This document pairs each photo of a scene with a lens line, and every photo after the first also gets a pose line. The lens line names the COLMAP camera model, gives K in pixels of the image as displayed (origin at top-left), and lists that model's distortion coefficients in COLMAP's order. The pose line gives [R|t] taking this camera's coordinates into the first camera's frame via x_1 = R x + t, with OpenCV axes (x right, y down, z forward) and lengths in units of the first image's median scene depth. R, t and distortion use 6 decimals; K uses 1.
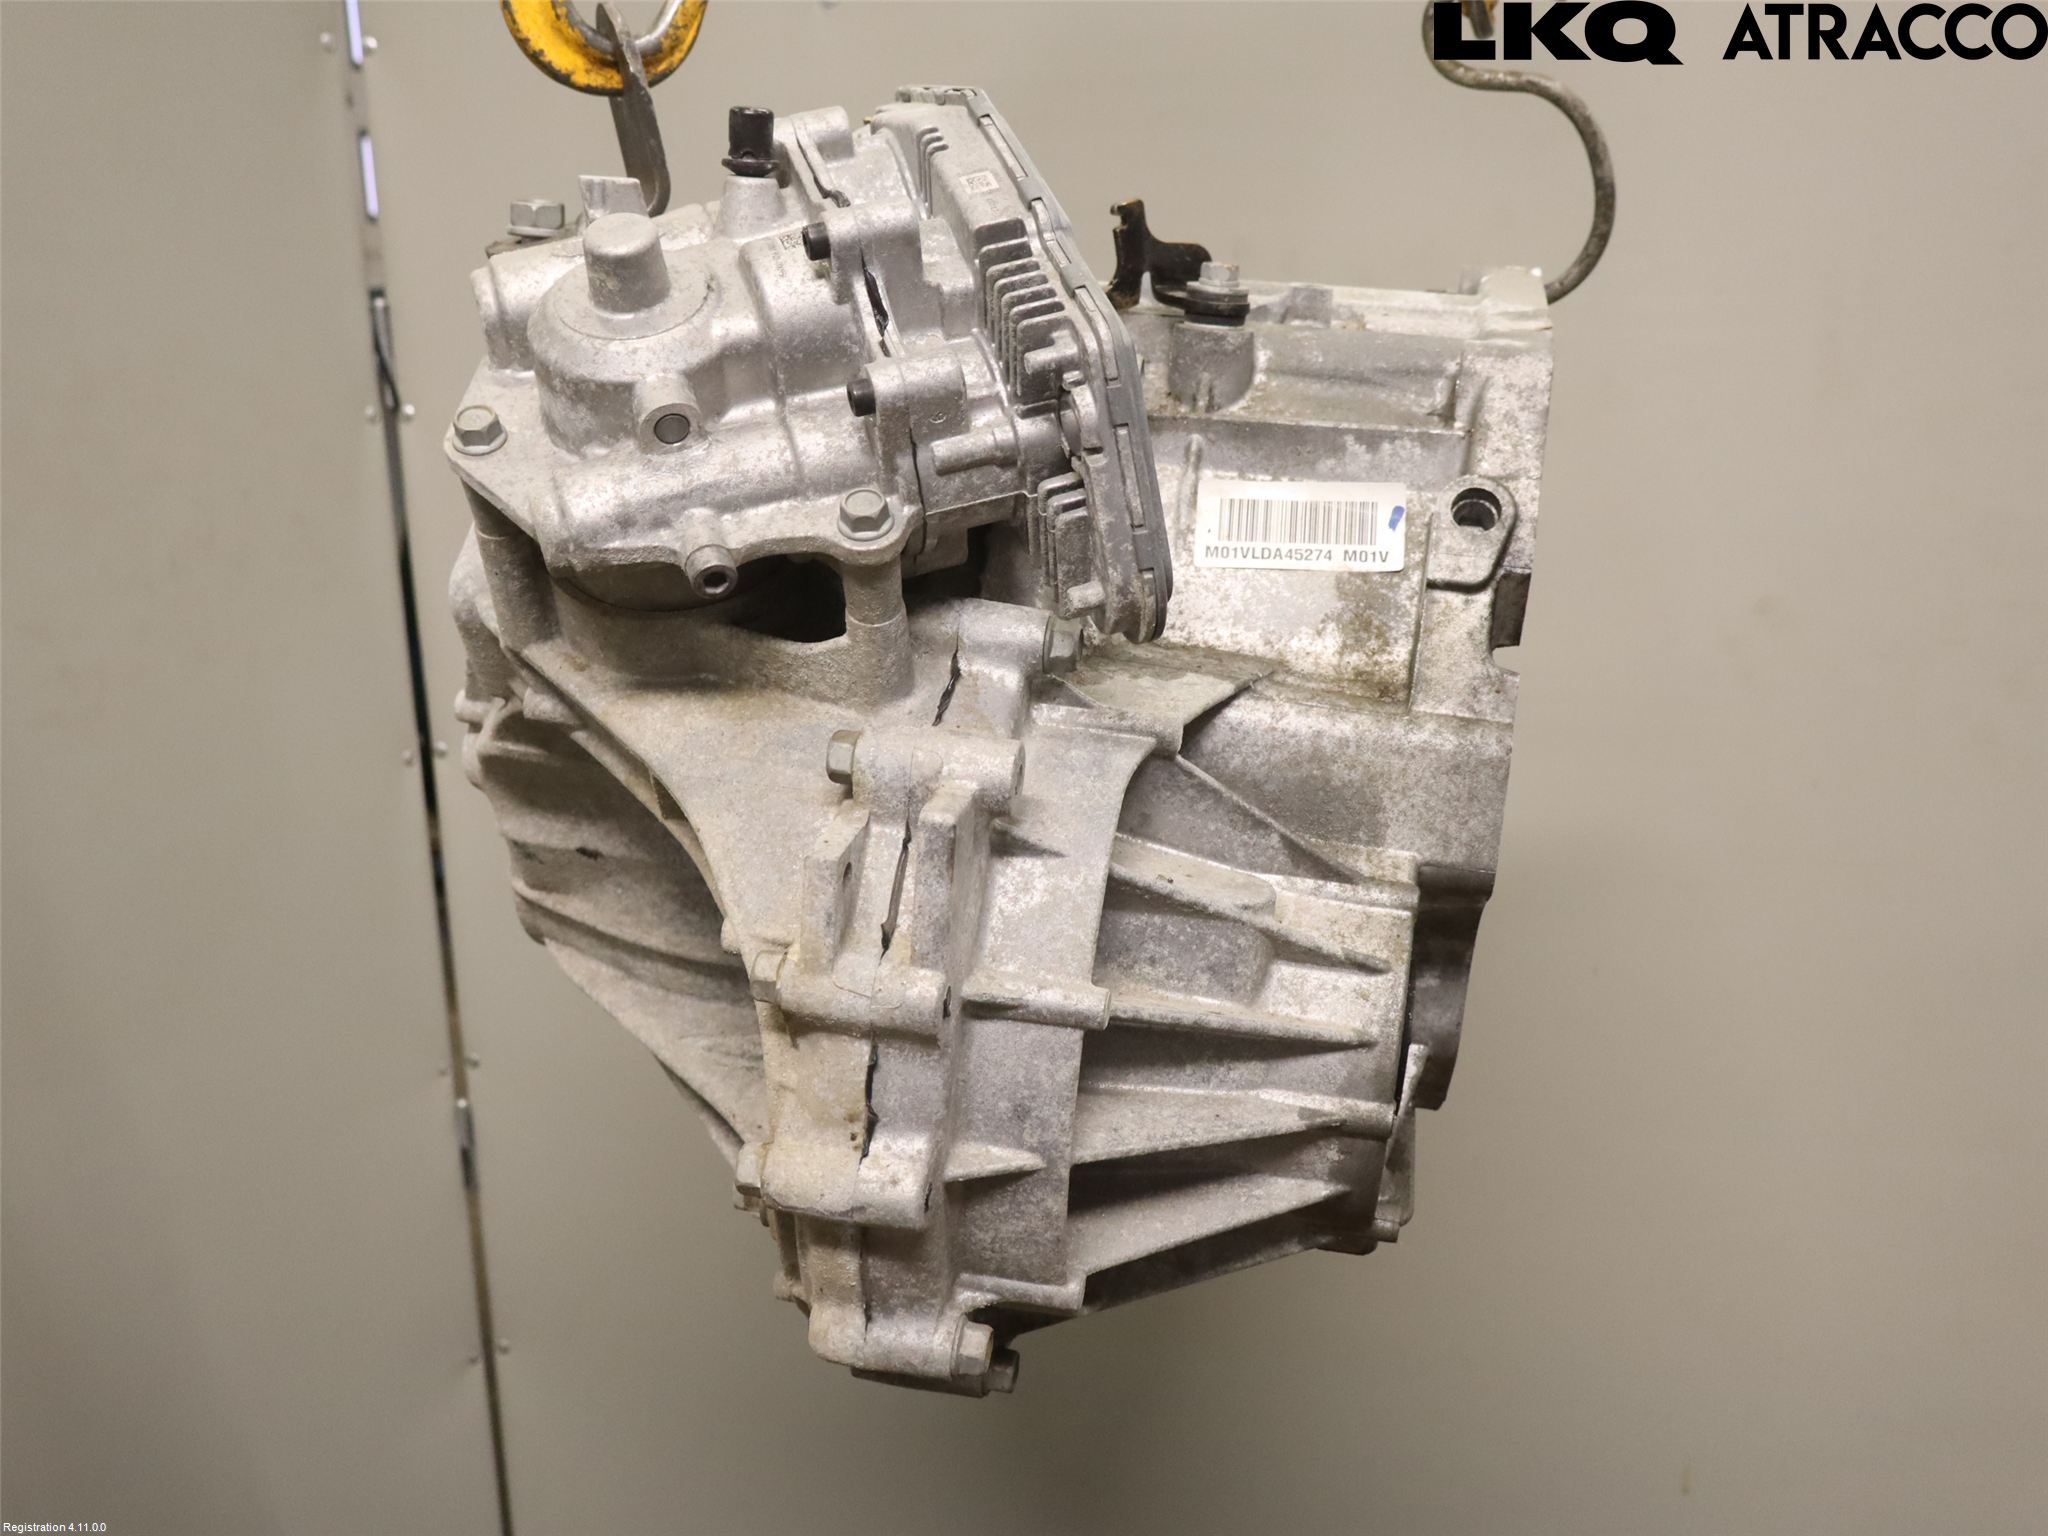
lens RADIAL K [[1845.2, 0, 1024.0], [0, 1845.2, 768.0], [0, 0, 1]] dist [0.000994, 0.000410]
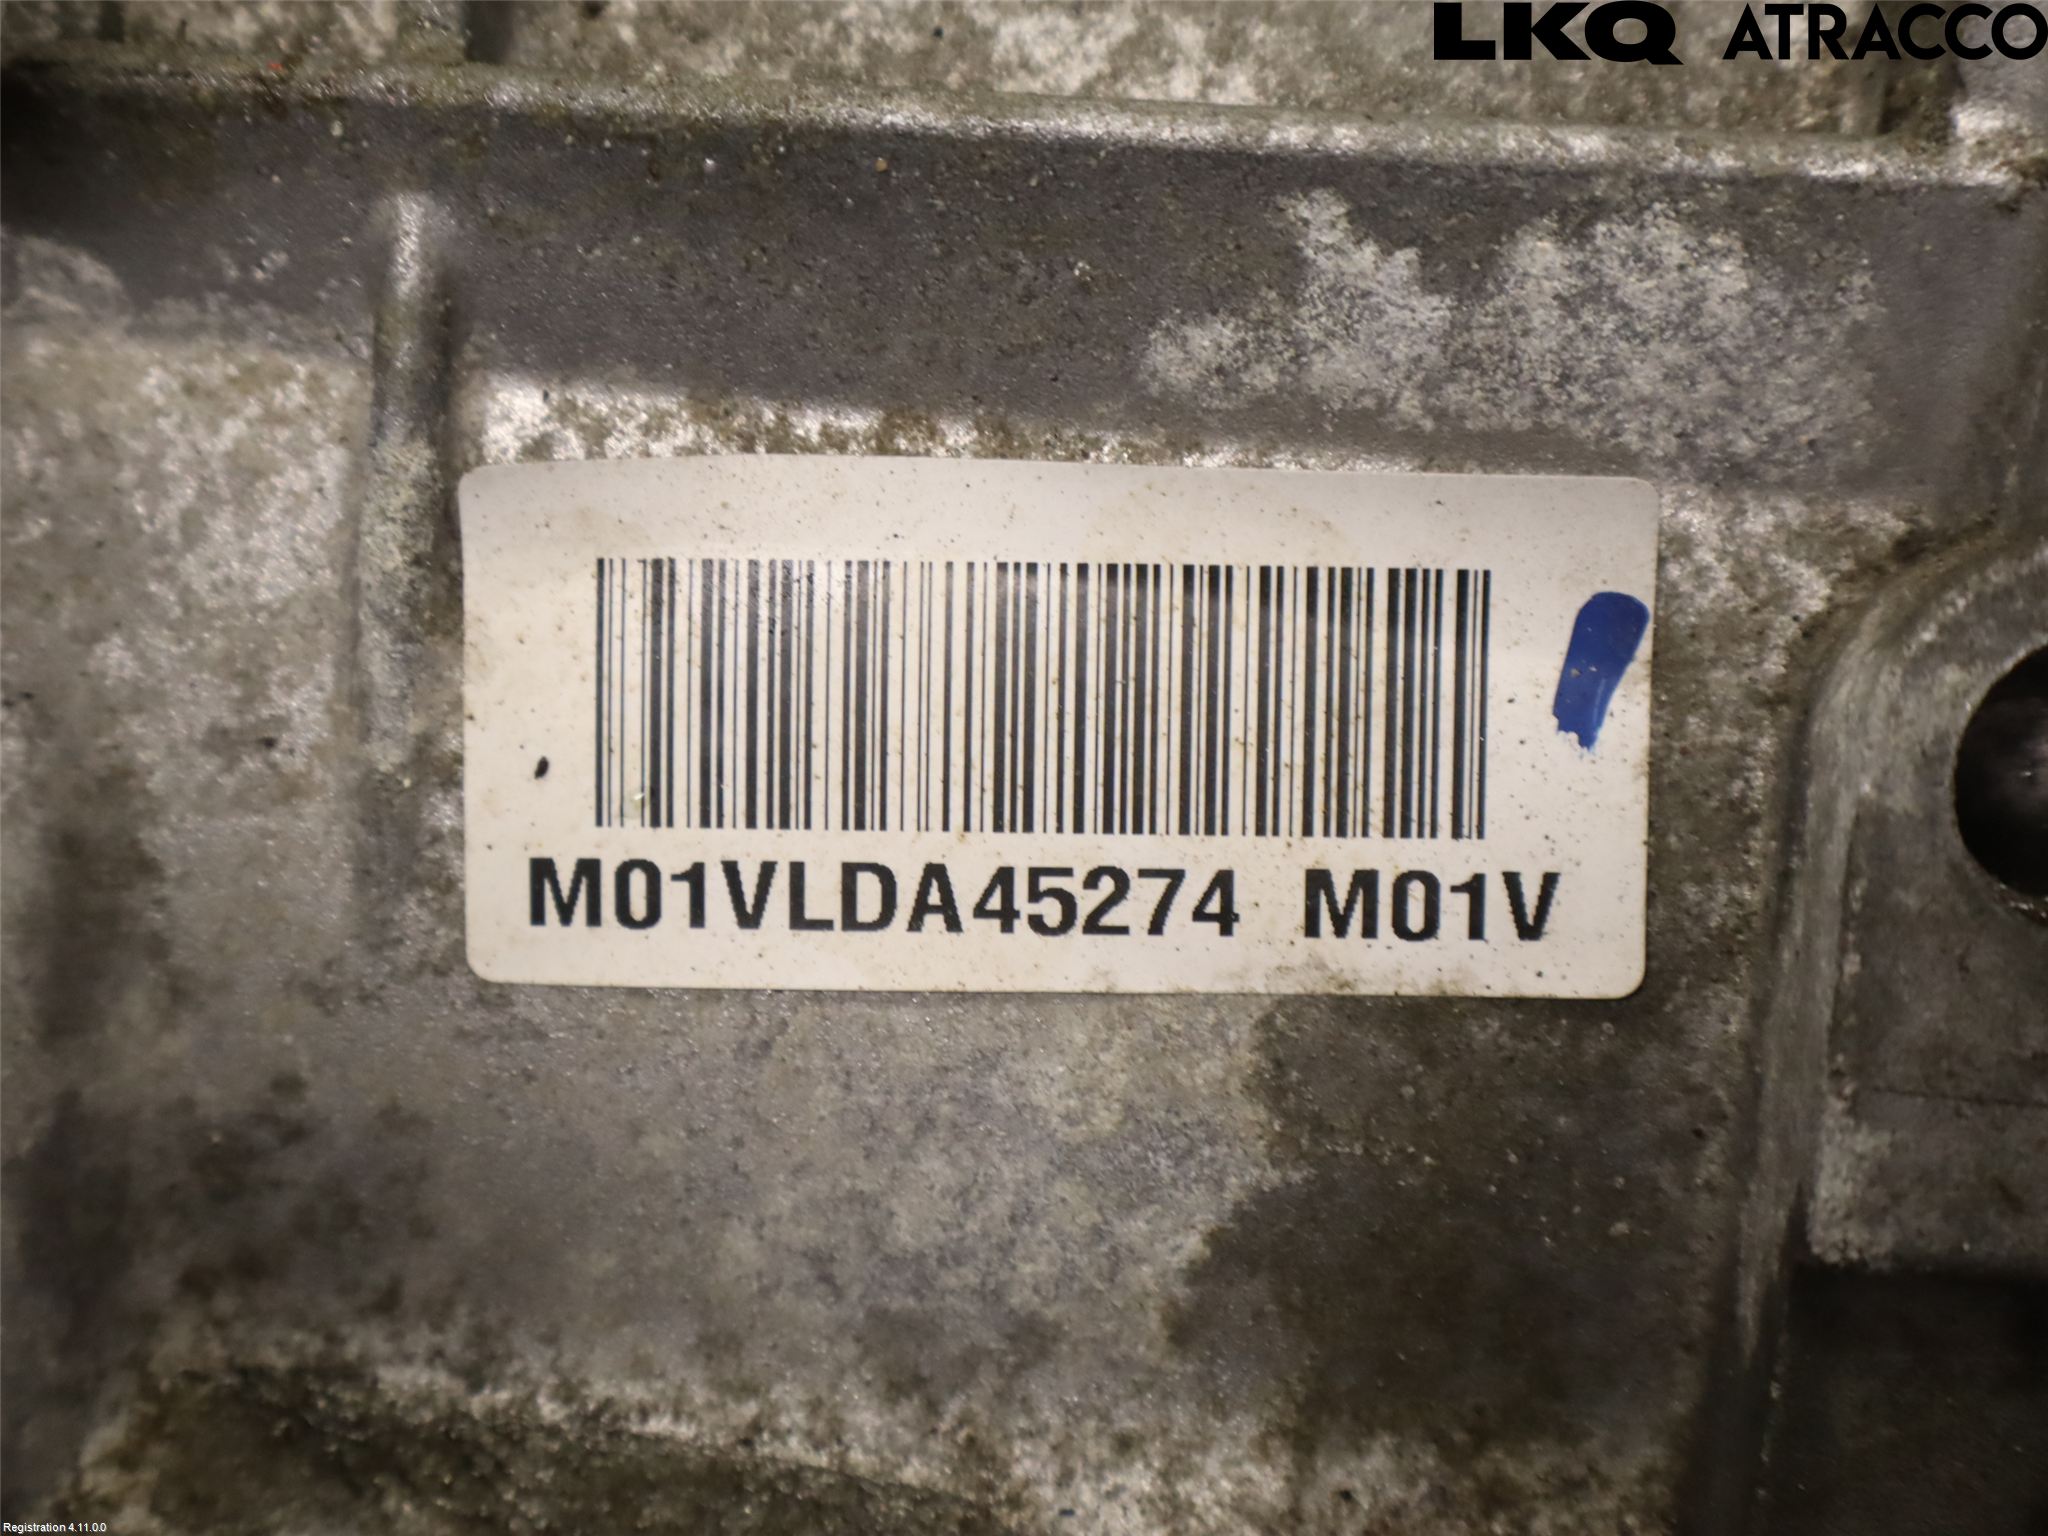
lens RADIAL K [[3243.4, 0, 1024.0], [0, 3243.4, 768.0], [0, 0, 1]] dist [-0.014277, 0.015319]
pose [[0.994896, -0.083402, 0.056799, 0.129680], [0.058055, 0.933503, 0.353838, -0.236982], [-0.082532, -0.348735, 0.933580, 0.715405]]
